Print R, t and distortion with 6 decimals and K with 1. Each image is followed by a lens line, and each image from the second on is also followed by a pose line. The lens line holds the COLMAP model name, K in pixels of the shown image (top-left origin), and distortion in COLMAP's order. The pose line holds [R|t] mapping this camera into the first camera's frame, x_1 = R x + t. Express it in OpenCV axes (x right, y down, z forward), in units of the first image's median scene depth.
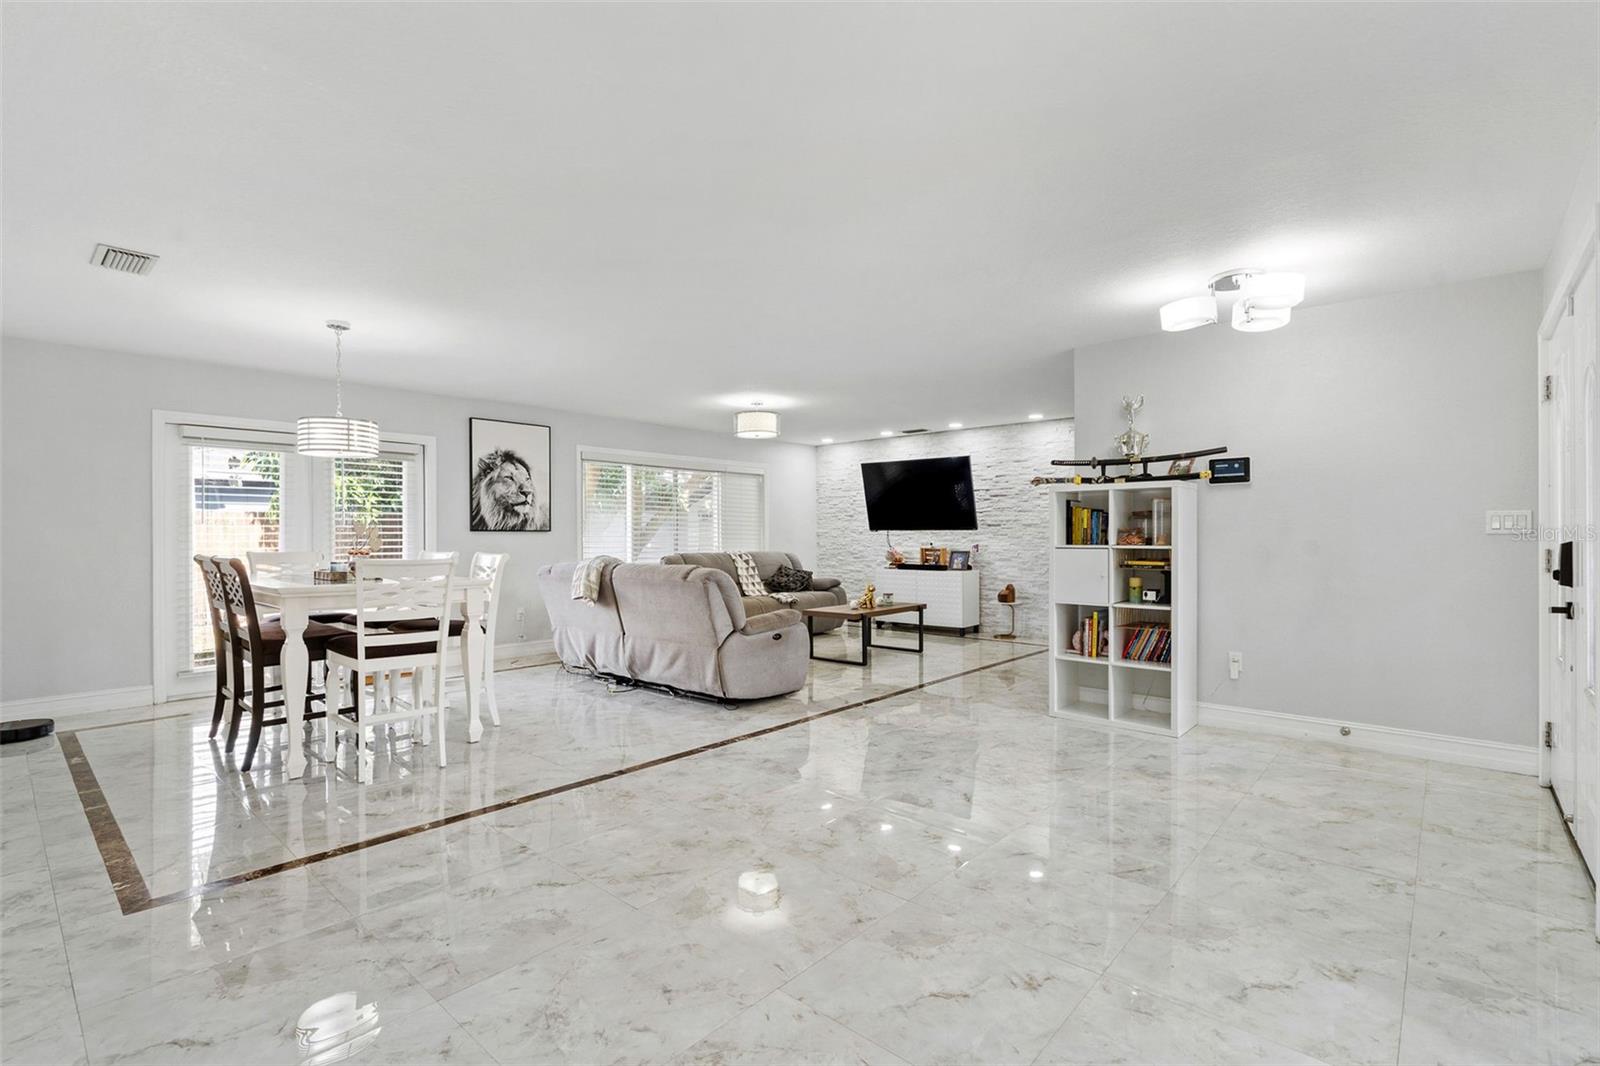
lens RADIAL K [[737.7, 0, 800.0], [0, 737.7, 533.0], [0, 0, 1]] dist [-0.005146, 0.000014]
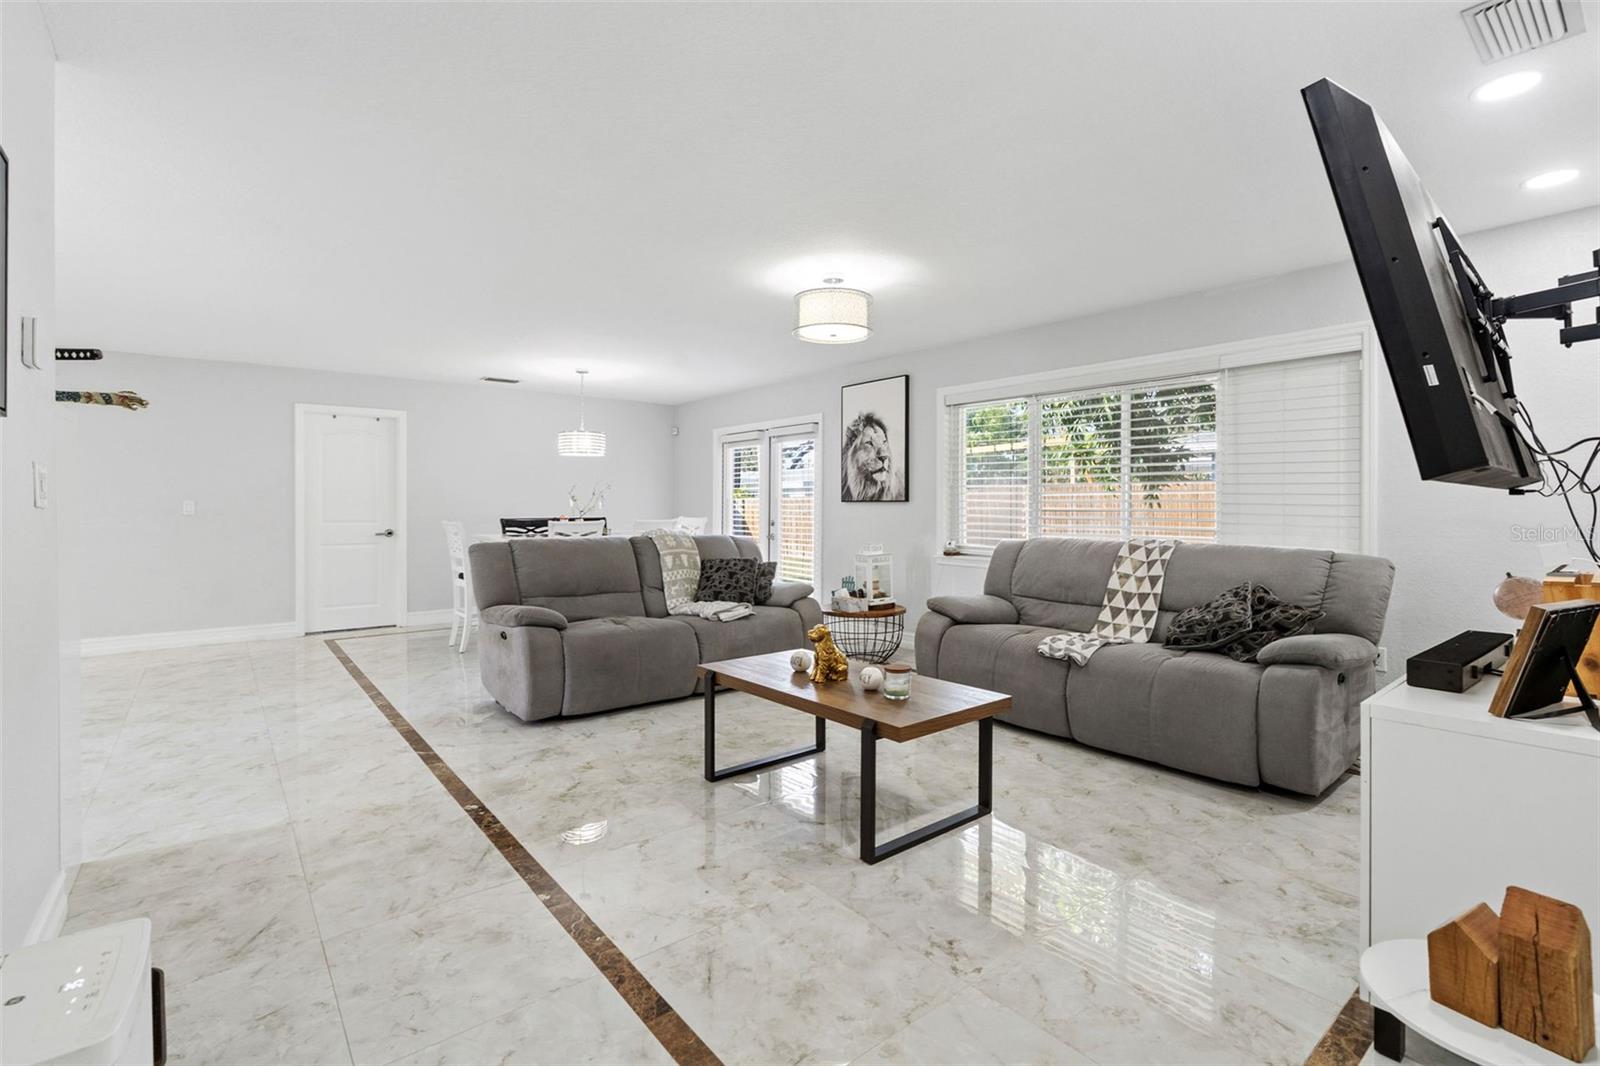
lens RADIAL K [[731.0, 0, 800.8], [0, 731.0, 526.1], [0, 0, 1]] dist [-0.003751, -0.000259]
pose [[-0.164511, 0.029247, -0.985942, 0.506963], [0.004402, 0.999572, 0.028917, 0.000996], [0.986365, 0.000417, -0.164569, 1.056975]]
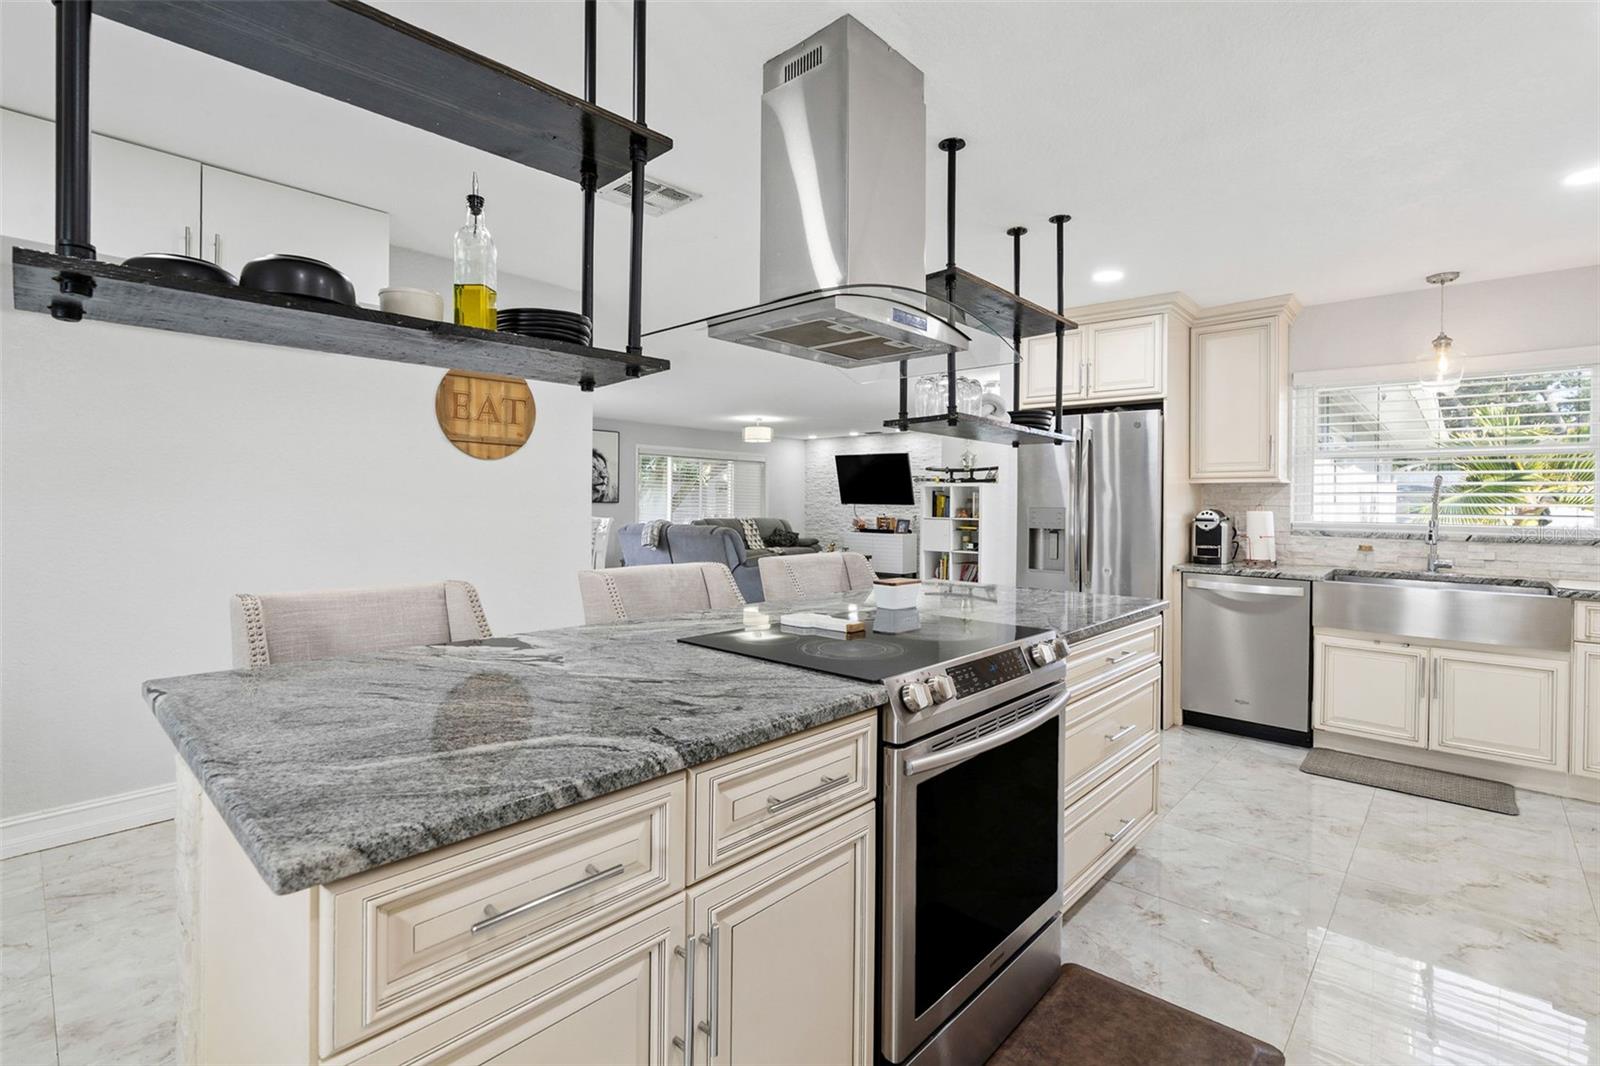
lens RADIAL K [[739.4, 0, 805.9], [0, 739.4, 504.0], [0, 0, 1]] dist [-0.009457, 0.003811]
pose [[0.999846, 0.014046, -0.010543, 0.056620], [-0.013982, 0.999883, 0.006174, -0.014368], [0.010628, -0.006026, 0.999925, -0.500719]]
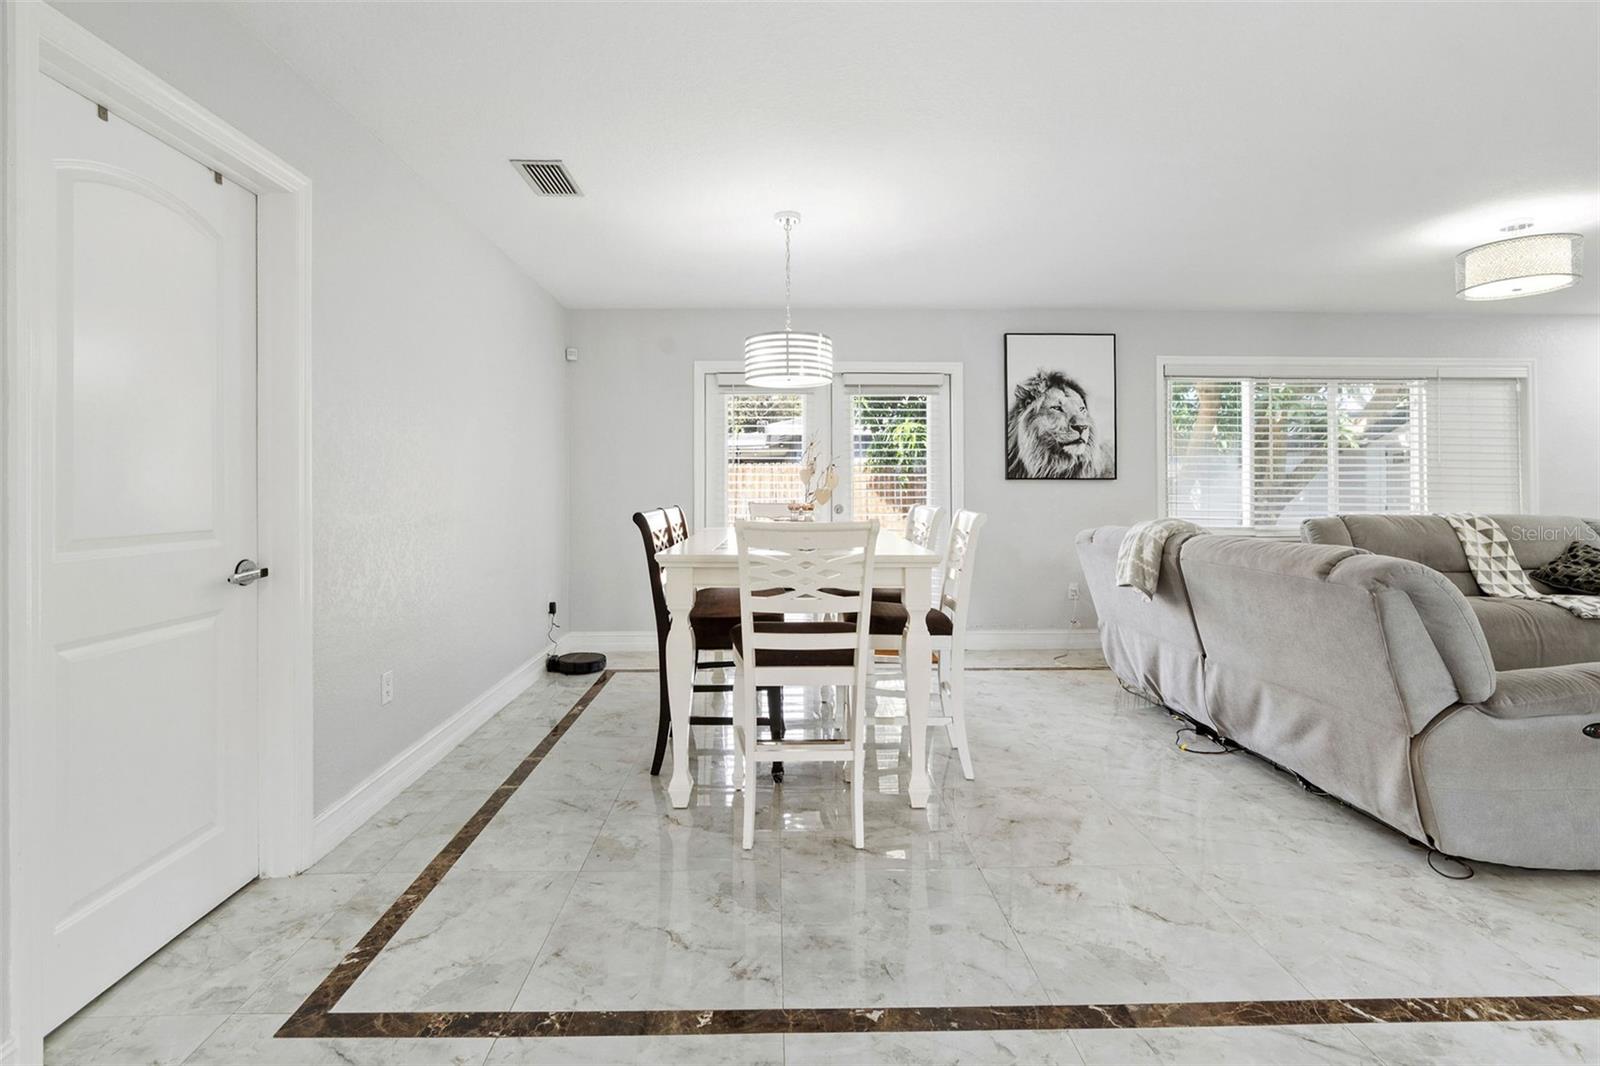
lens RADIAL K [[749.7, 0, 784.2], [0, 749.7, 482.8], [0, 0, 1]] dist [-0.004075, -0.000206]
pose [[0.682060, -0.000966, -0.731295, -0.026282], [0.000835, 1.000000, -0.000543, 0.001089], [0.731296, -0.000240, 0.682061, 0.275839]]
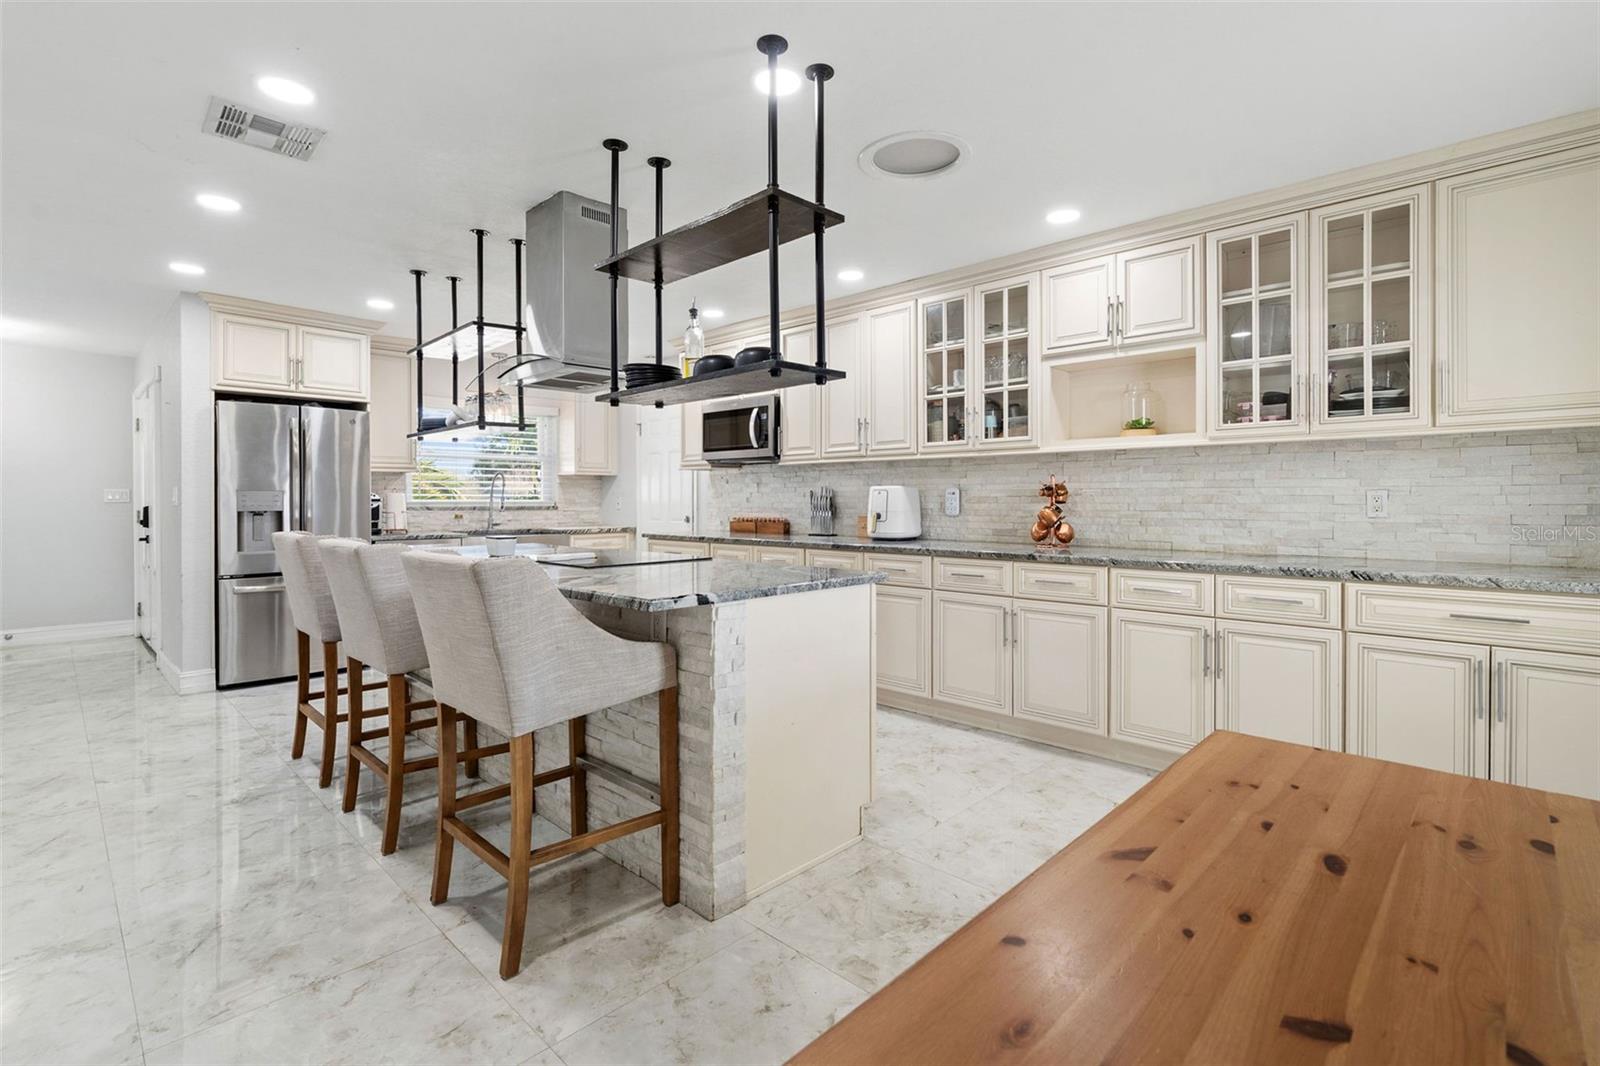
lens RADIAL K [[740.2, 0, 806.8], [0, 740.2, 507.1], [0, 0, 1]] dist [-0.005517, 0.001110]
pose [[0.042187, -0.007614, 0.999081, -0.383093], [-0.000390, 0.999971, 0.007637, -0.000928], [-0.999110, -0.000712, 0.042182, -0.380955]]
